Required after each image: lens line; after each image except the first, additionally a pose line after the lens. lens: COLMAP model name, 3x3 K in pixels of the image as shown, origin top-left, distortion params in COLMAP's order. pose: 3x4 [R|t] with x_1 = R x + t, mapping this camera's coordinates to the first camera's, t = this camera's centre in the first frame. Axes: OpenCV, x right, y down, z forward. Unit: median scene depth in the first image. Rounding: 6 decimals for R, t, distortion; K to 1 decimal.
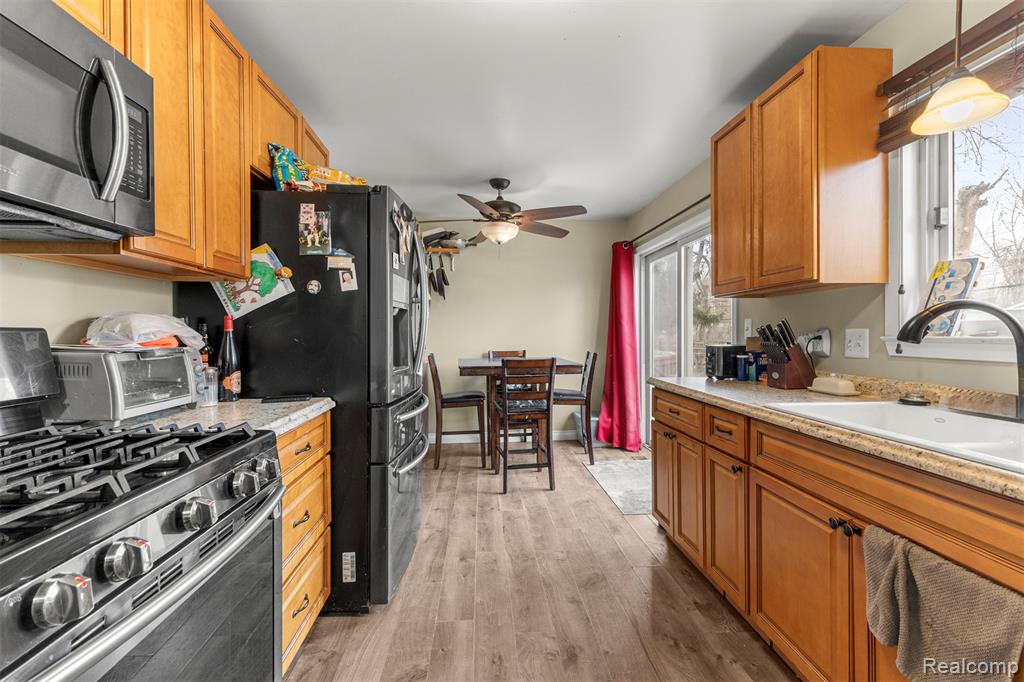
lens RADIAL K [[433.5, 0, 512.7], [0, 433.5, 334.9], [0, 0, 1]] dist [0.013293, -0.004177]
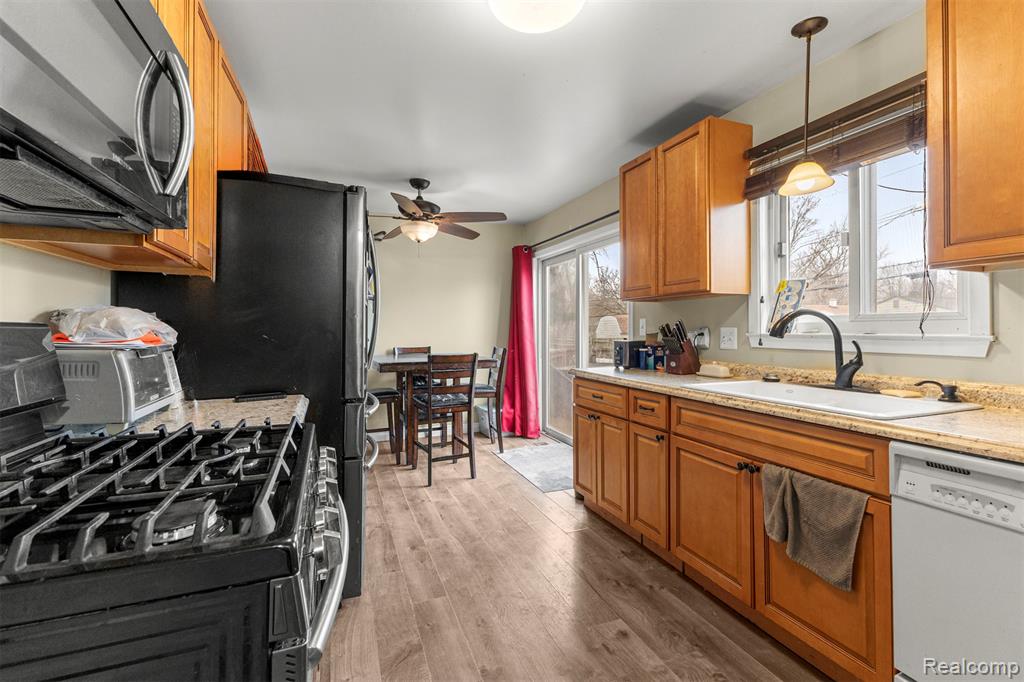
lens RADIAL K [[439.0, 0, 507.4], [0, 439.0, 326.0], [0, 0, 1]] dist [0.010294, -0.000668]
pose [[0.956012, 0.005776, 0.293272, -0.240586], [-0.002158, 0.999918, -0.012656, -0.000202], [-0.293321, 0.011466, 0.955945, -0.084683]]
